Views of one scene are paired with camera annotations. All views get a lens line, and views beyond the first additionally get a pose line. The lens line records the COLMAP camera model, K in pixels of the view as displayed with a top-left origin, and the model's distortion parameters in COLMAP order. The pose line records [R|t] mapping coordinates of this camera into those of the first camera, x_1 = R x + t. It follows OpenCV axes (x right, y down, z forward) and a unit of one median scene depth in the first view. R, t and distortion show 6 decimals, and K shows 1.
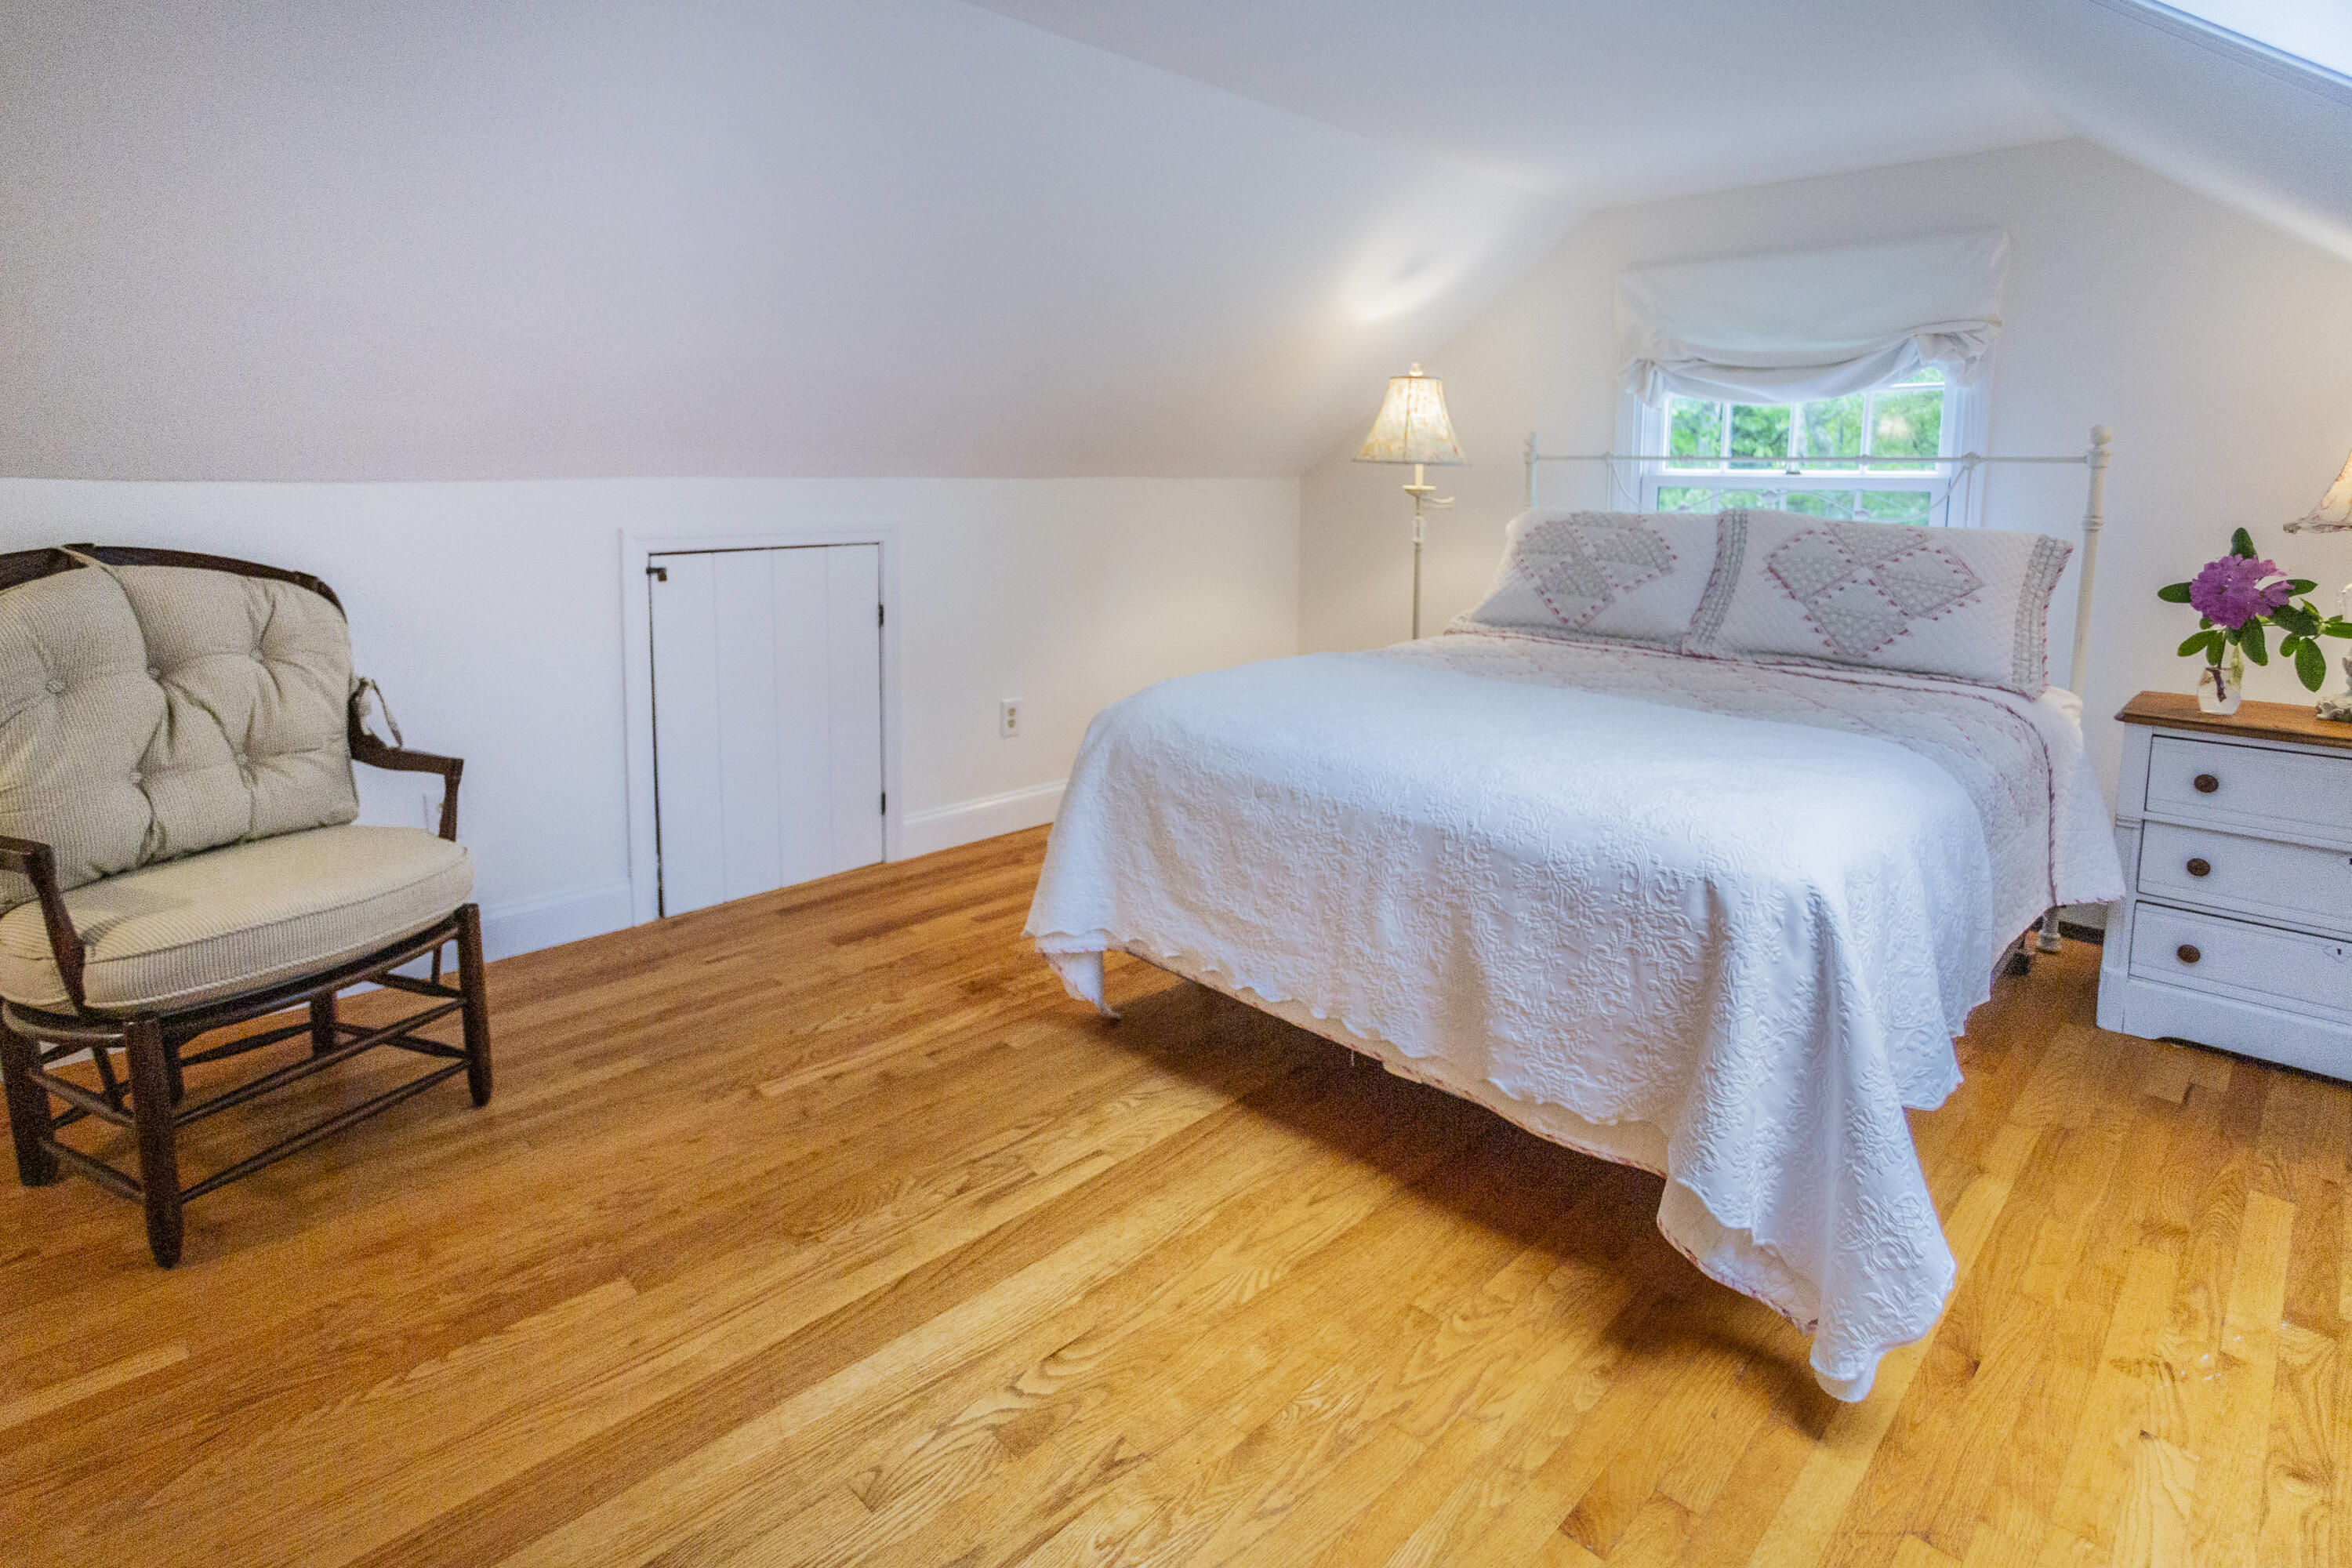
lens RADIAL K [[1247.3, 0, 1162.0], [0, 1247.3, 784.6], [0, 0, 1]] dist [-0.038882, 0.036284]
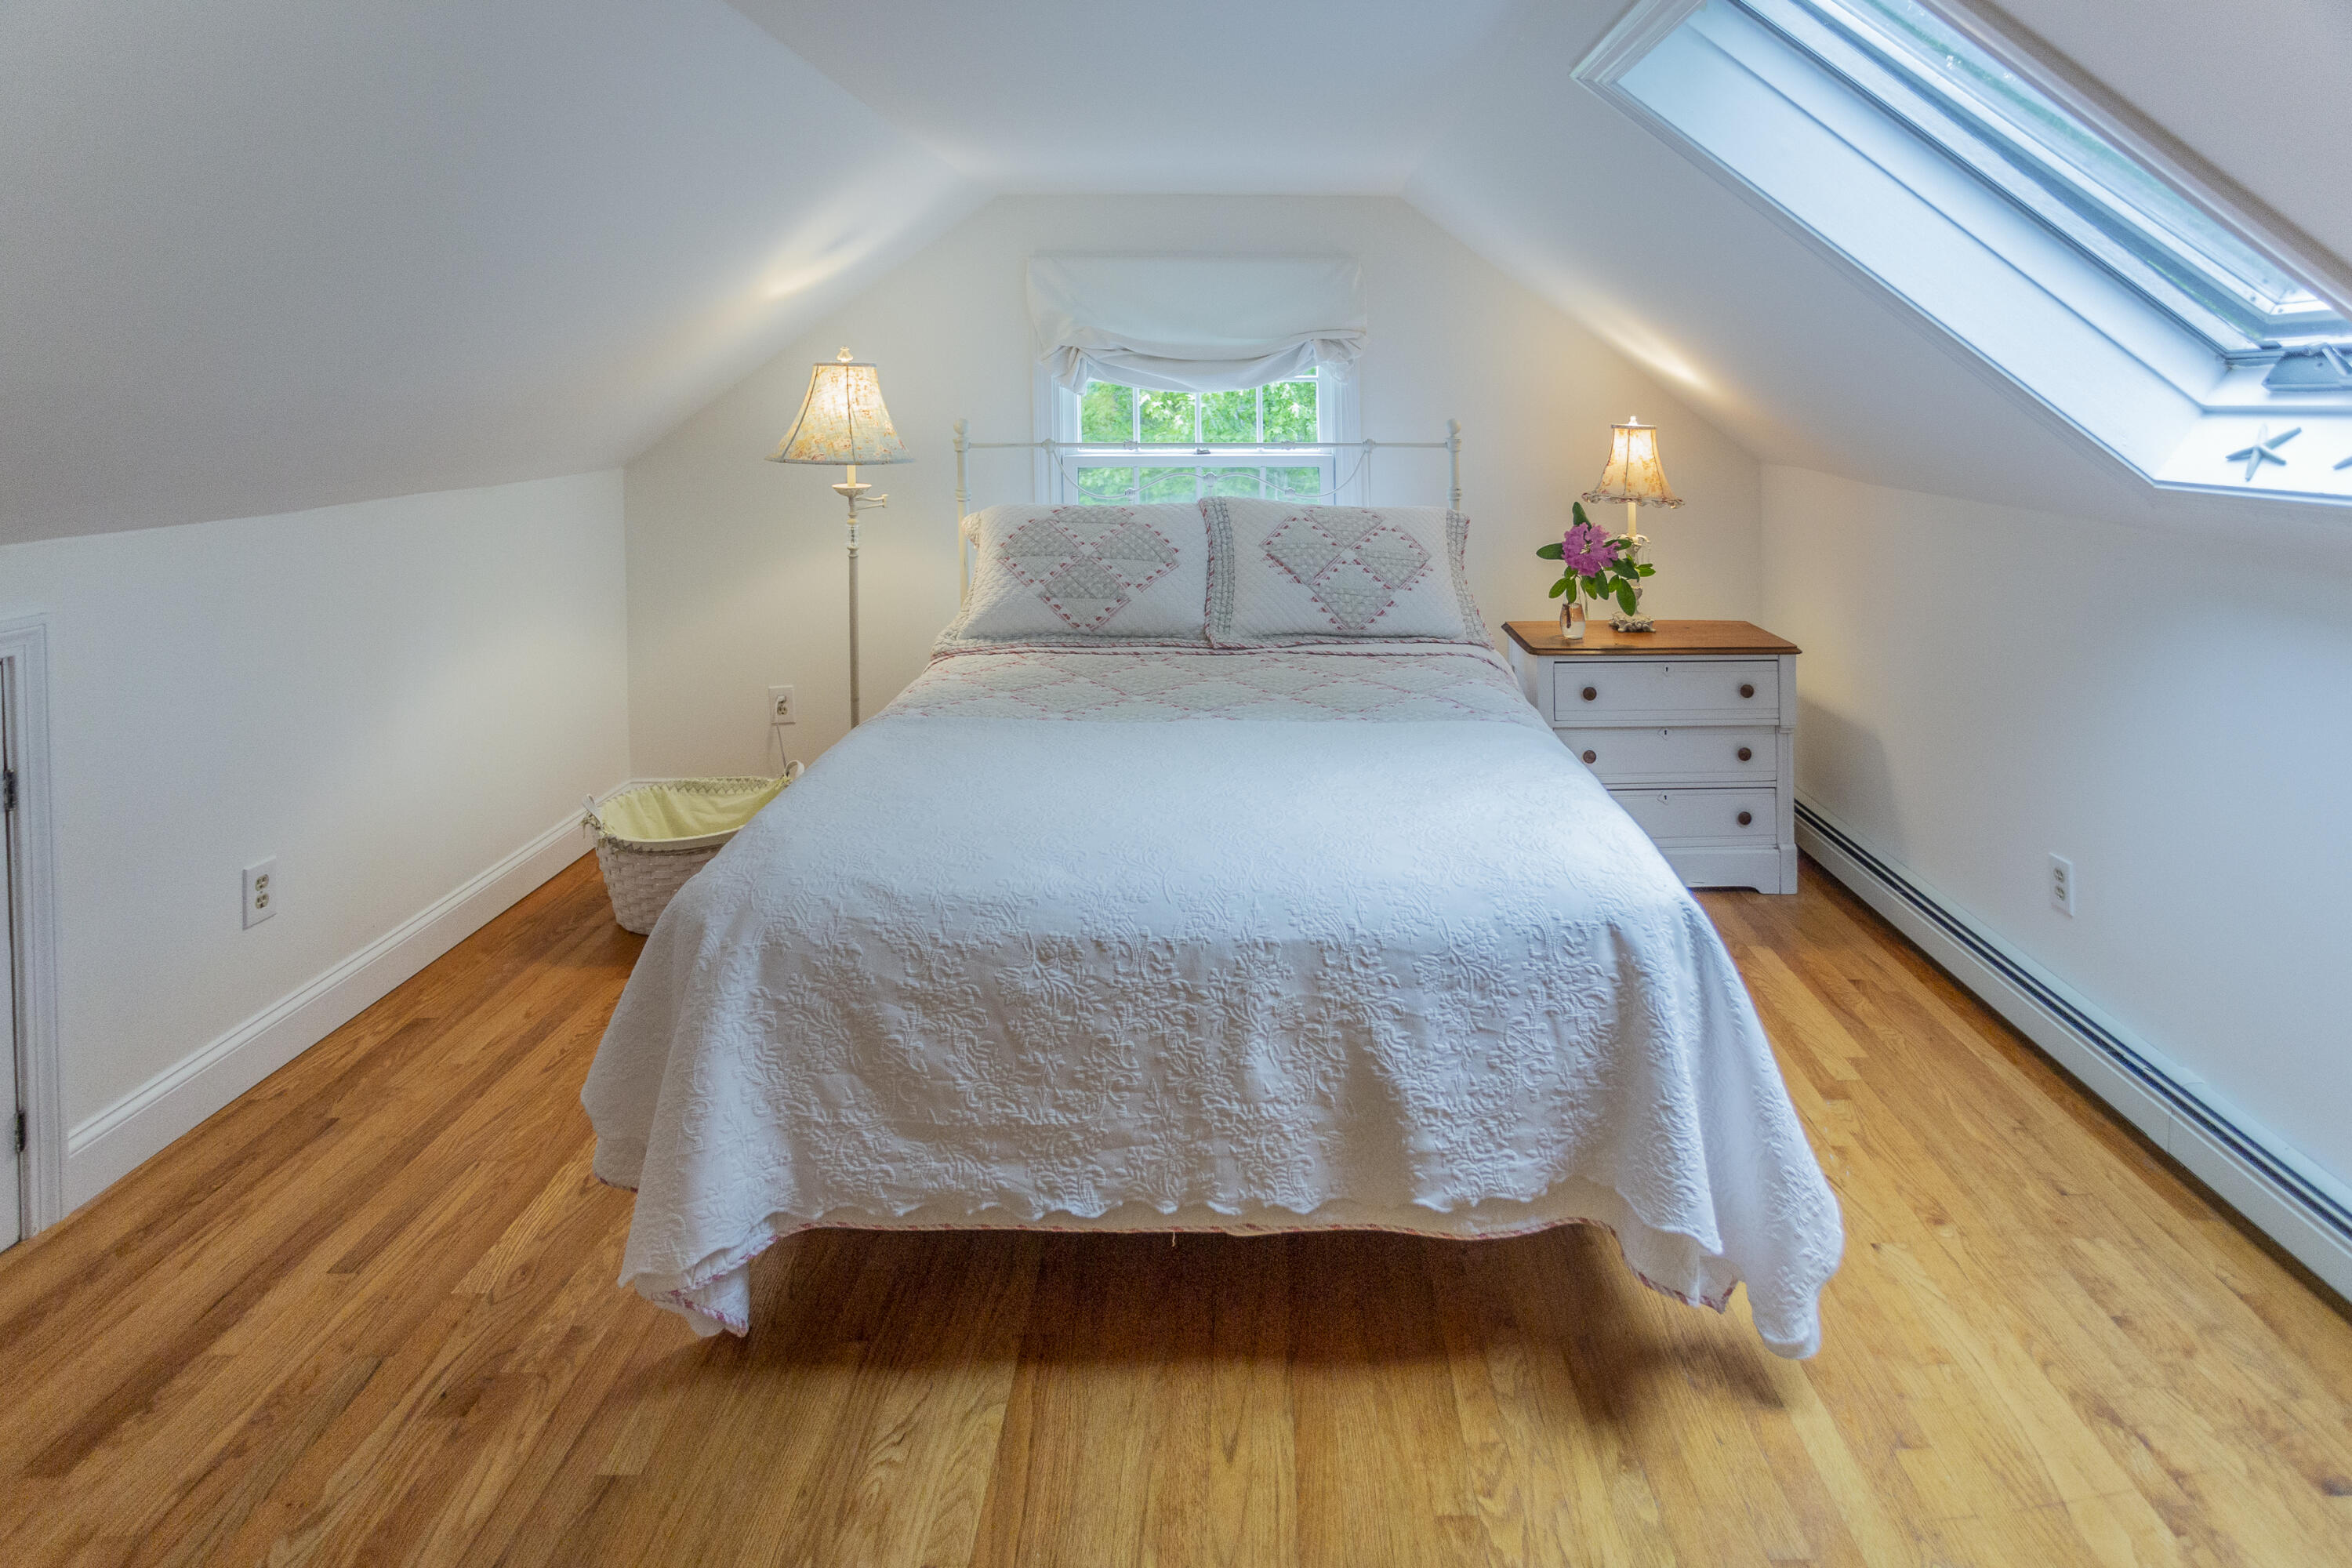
lens RADIAL K [[1260.4, 0, 1391.8], [0, 1260.4, 529.3], [0, 0, 1]] dist [-0.033746, 0.012661]
pose [[0.669382, -0.082303, 0.738346, -0.295371], [0.181761, 0.981784, -0.055344, -0.152433], [-0.720341, 0.171249, 0.672148, 0.257017]]
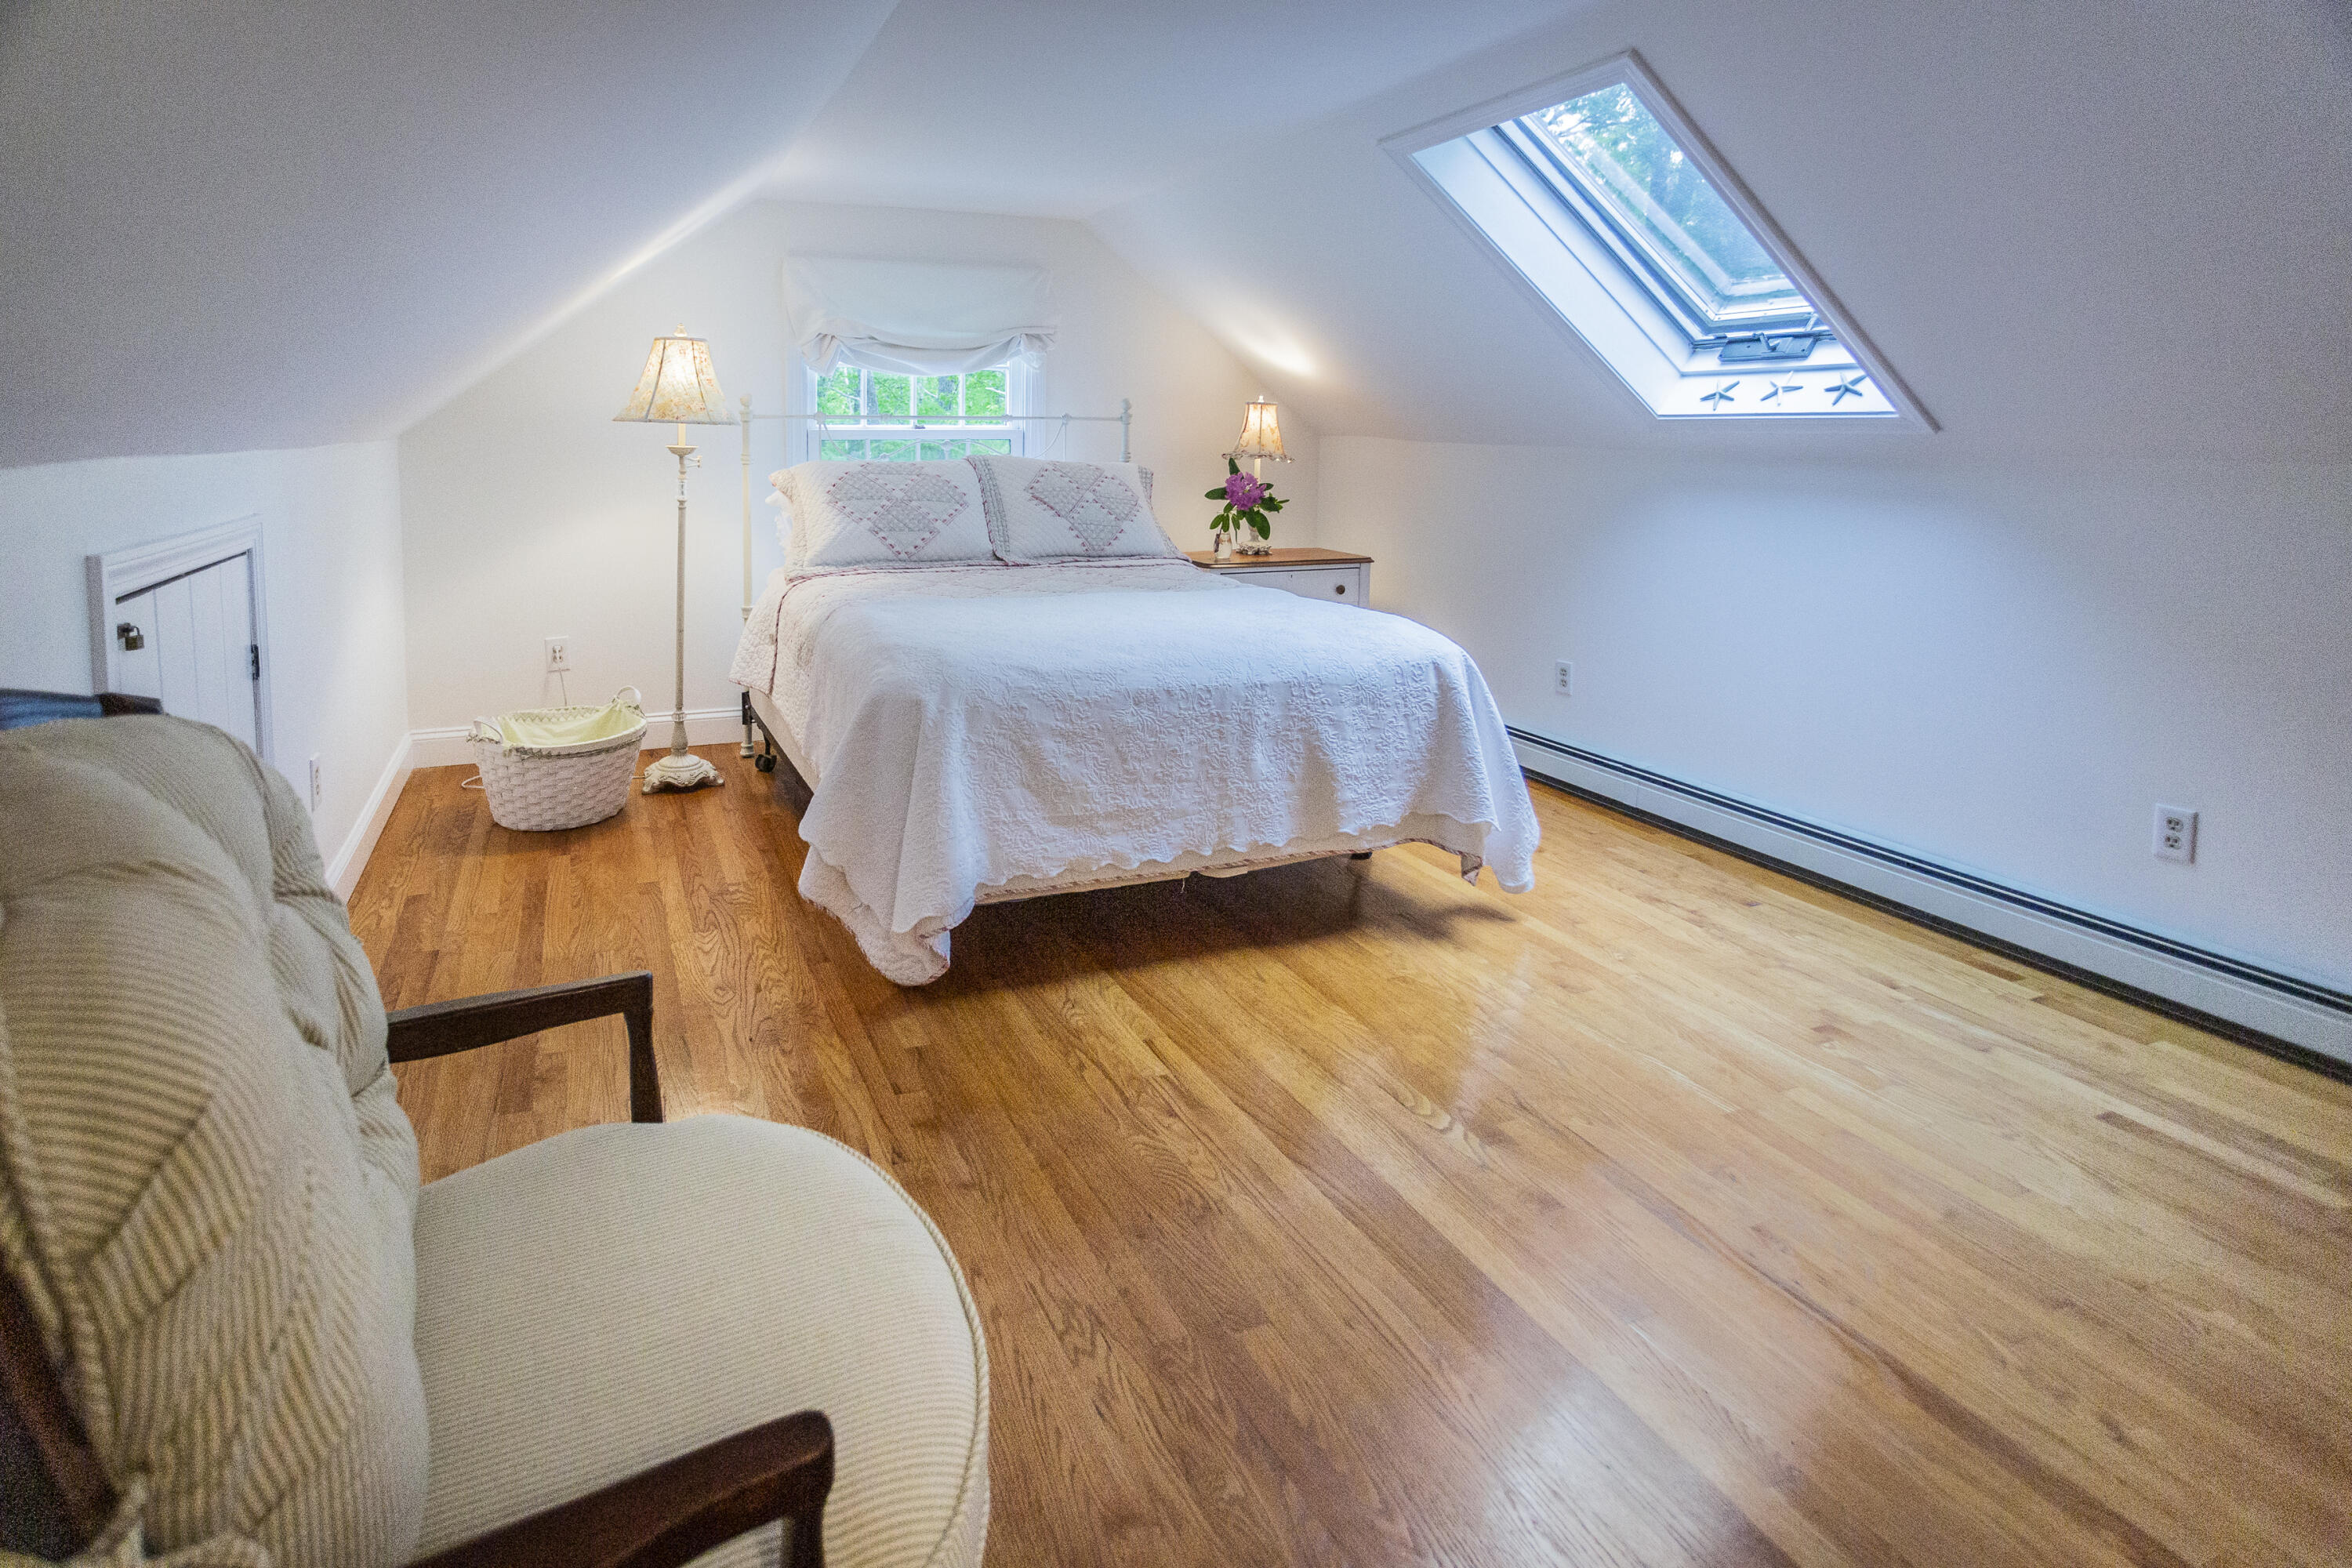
lens RADIAL K [[1103.3, 0, 1207.7], [0, 1103.3, 683.6], [0, 0, 1]] dist [-0.028445, 0.000108]
pose [[0.366950, -0.216366, 0.904728, -0.784106], [0.222971, 0.964681, 0.140268, -0.131426], [-0.903123, 0.150257, 0.402233, 0.454909]]
